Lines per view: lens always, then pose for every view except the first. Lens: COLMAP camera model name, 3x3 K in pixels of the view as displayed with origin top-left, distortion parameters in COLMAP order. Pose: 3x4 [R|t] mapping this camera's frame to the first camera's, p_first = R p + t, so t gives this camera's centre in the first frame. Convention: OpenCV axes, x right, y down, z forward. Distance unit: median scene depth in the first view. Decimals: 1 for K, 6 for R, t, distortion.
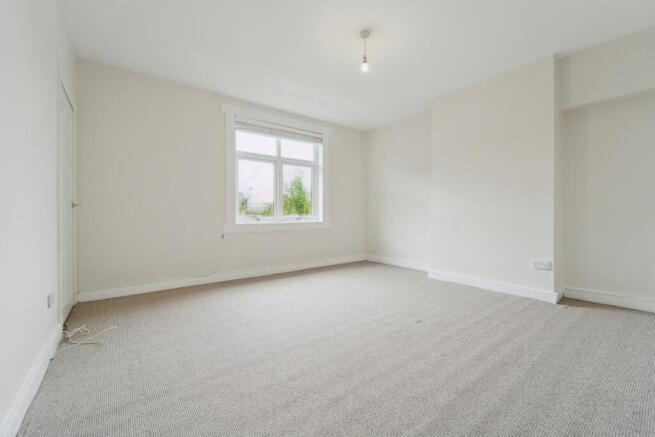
lens RADIAL K [[269.8, 0, 327.8], [0, 269.8, 212.4], [0, 0, 1]] dist [0.001406, 0.000092]
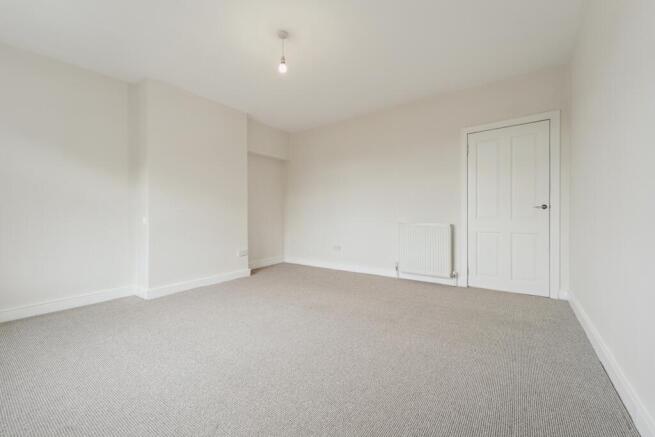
lens RADIAL K [[266.9, 0, 327.5], [0, 266.9, 218.5], [0, 0, 1]] dist [0.001206, -0.000026]
pose [[-0.255527, -0.001358, 0.966801, -0.762796], [0.011721, 0.999921, 0.004502, 0.009005], [-0.966731, 0.012483, -0.255491, 0.981774]]
